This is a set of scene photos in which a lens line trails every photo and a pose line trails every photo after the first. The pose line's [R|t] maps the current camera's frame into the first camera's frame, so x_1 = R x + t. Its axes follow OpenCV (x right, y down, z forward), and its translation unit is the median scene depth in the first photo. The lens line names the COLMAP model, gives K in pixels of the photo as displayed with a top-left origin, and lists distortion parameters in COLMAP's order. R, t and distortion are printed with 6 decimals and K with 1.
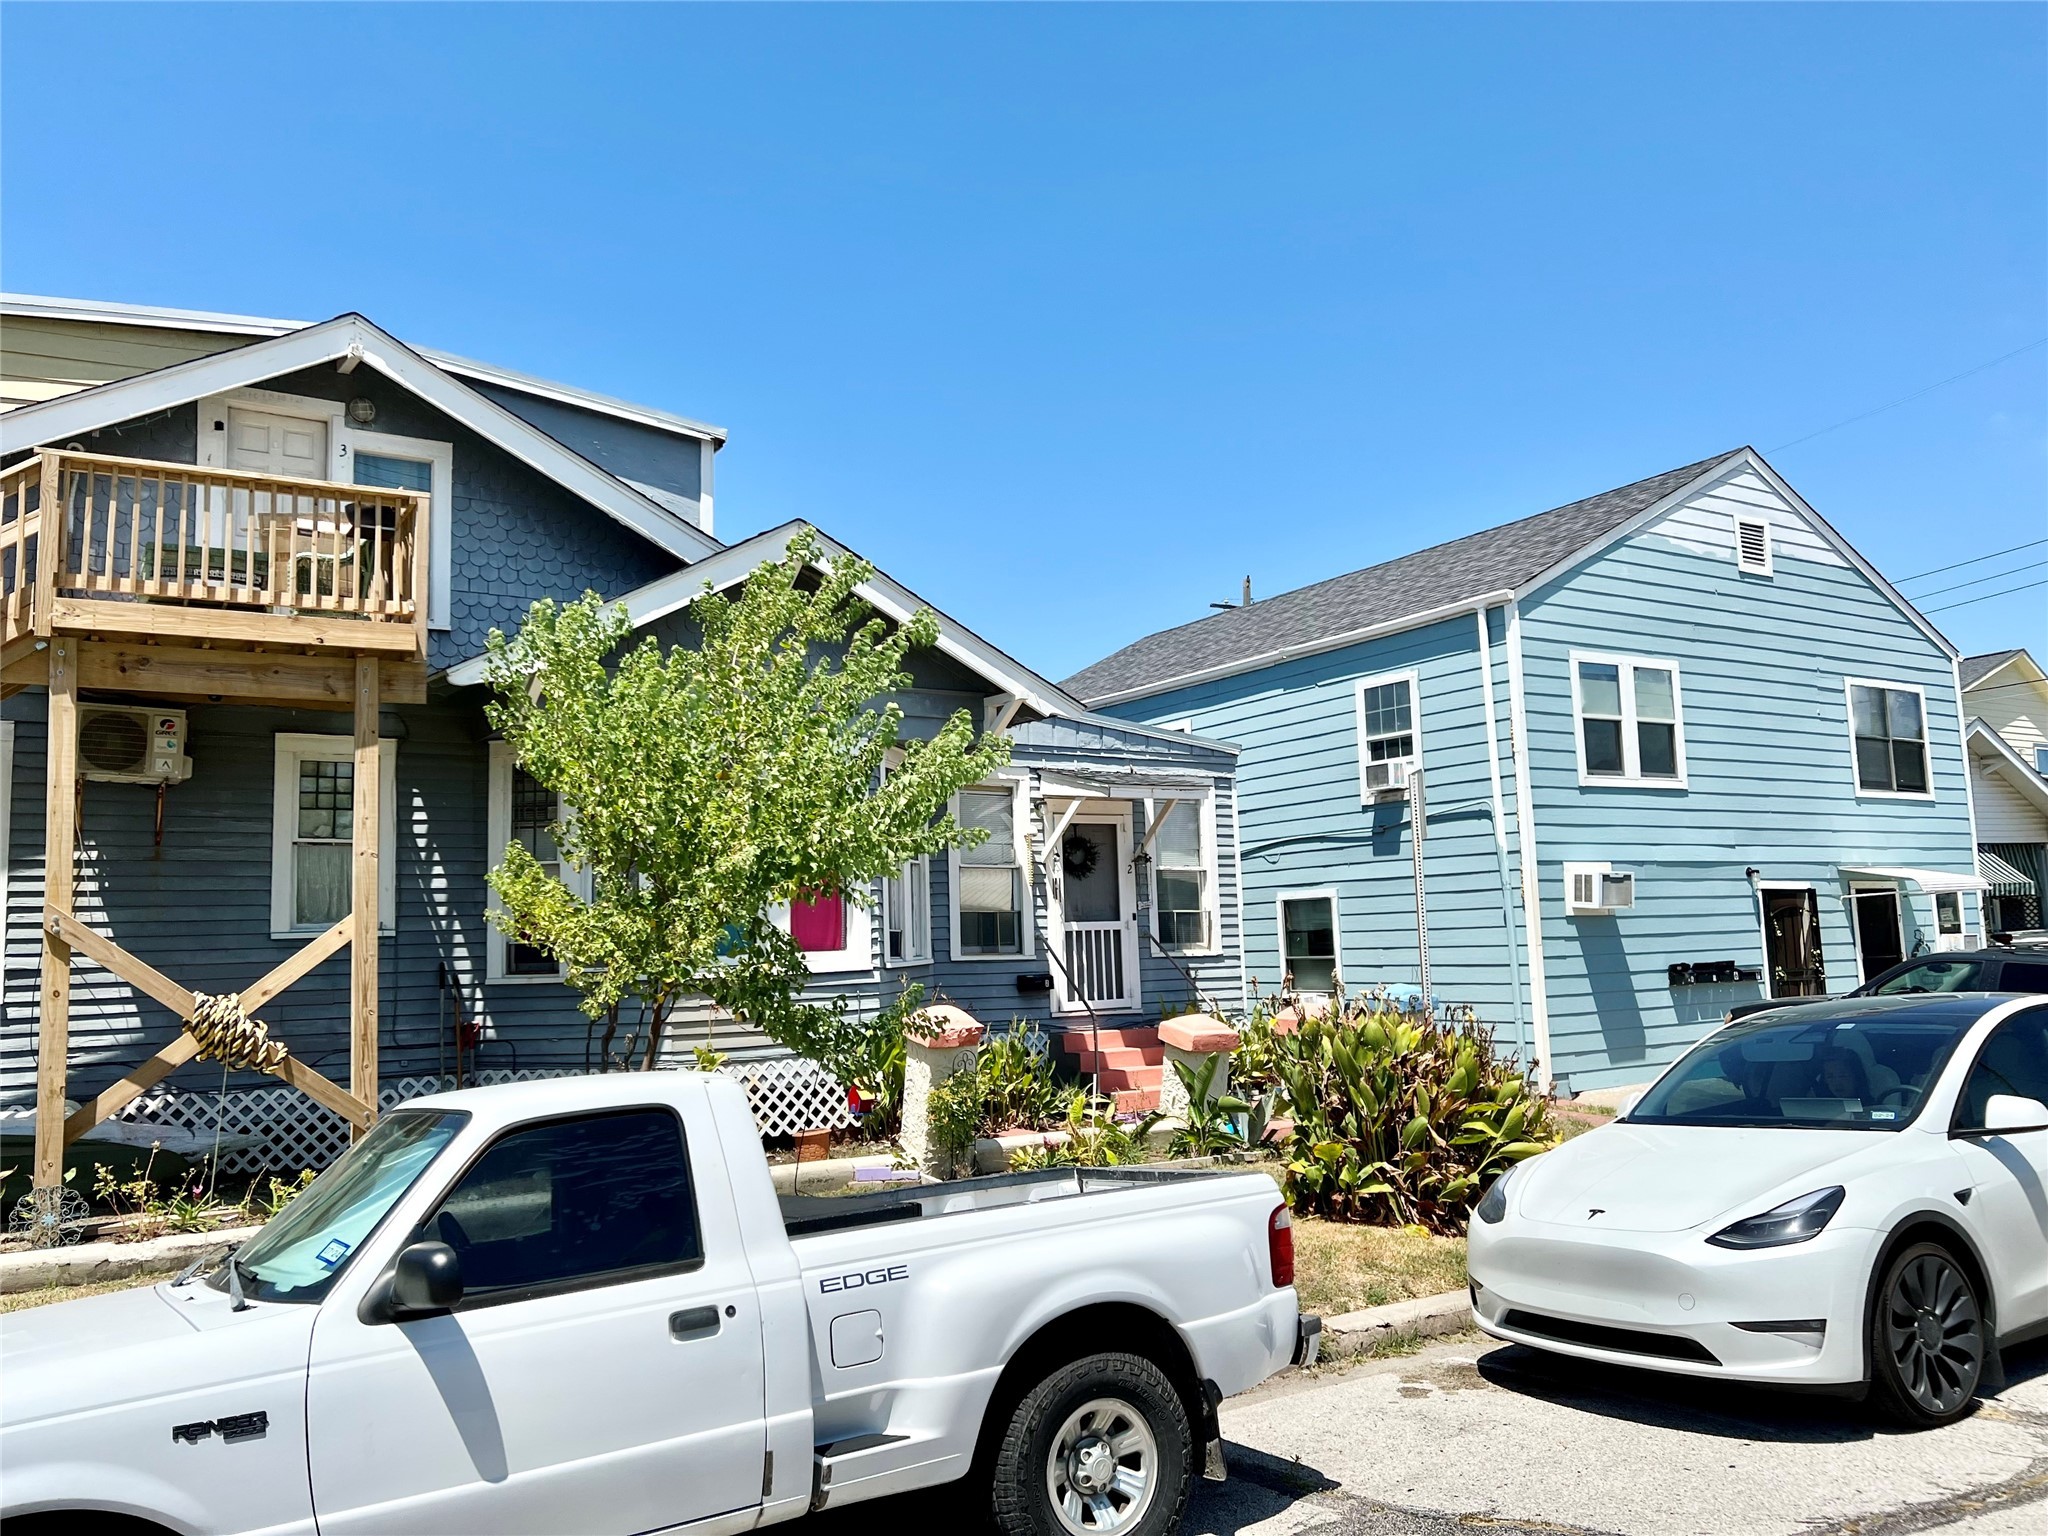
lens RADIAL K [[1569.7, 0, 1030.1], [0, 1569.7, 767.1], [0, 0, 1]] dist [0.107652, -0.138446]
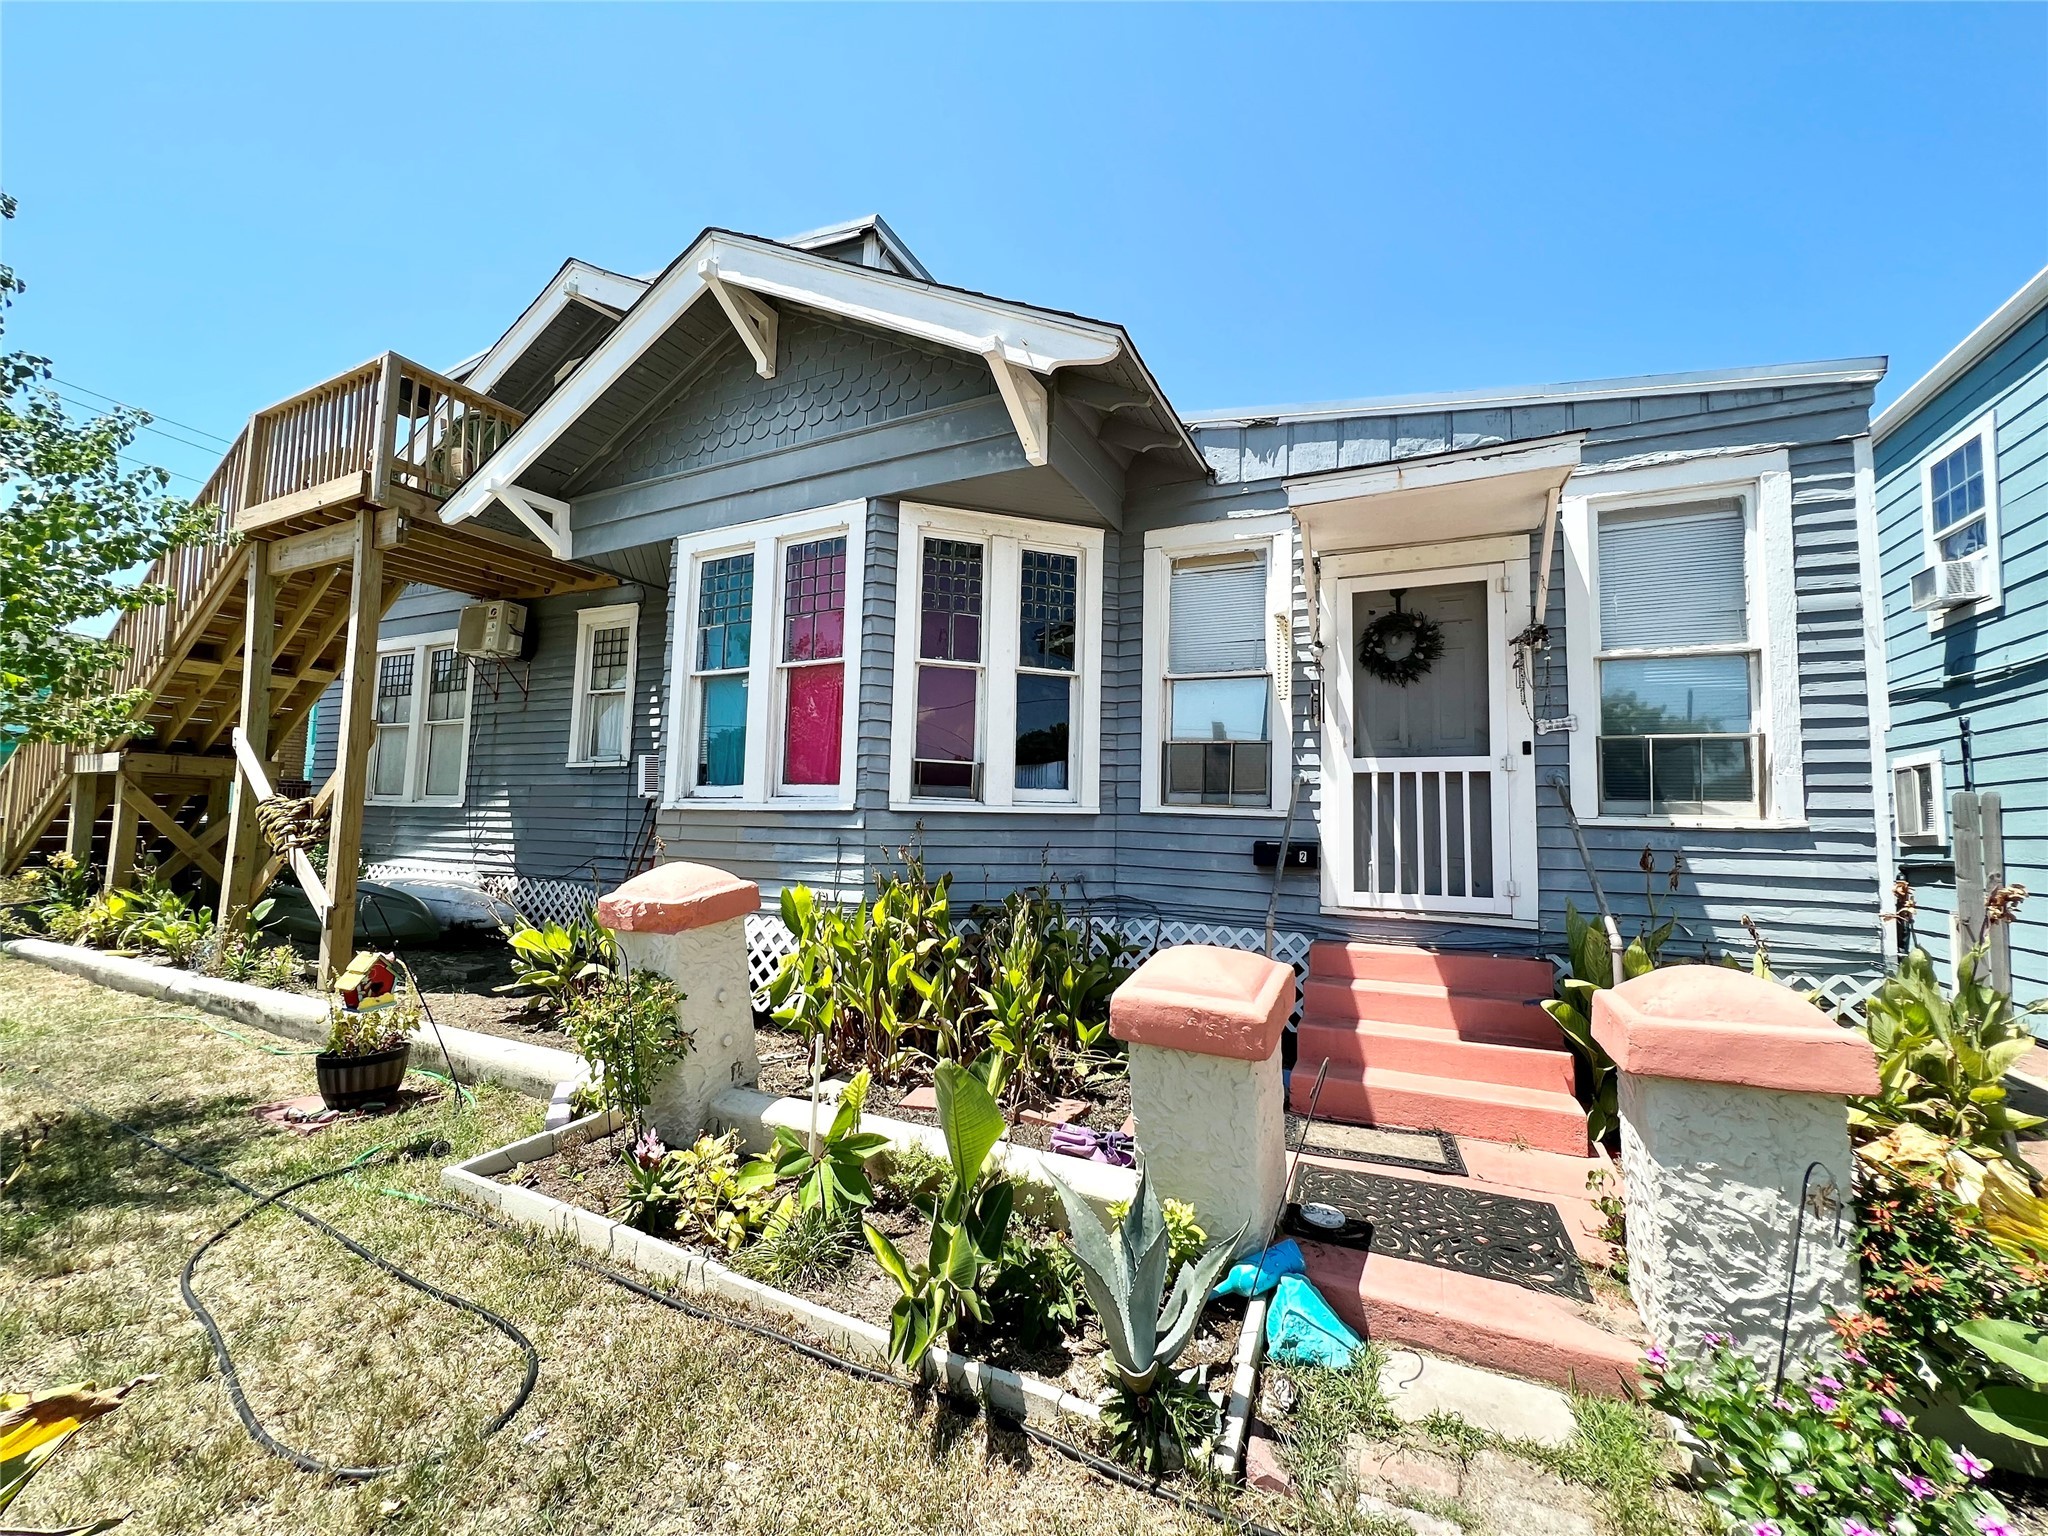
lens RADIAL K [[816.9, 0, 1021.0], [0, 816.9, 766.9], [0, 0, 1]] dist [0.000686, -0.000022]
pose [[0.528448, -0.010196, -0.848905, 0.215130], [0.063628, 0.997591, 0.027627, 0.084778], [0.846578, -0.068613, 0.527823, 0.724128]]
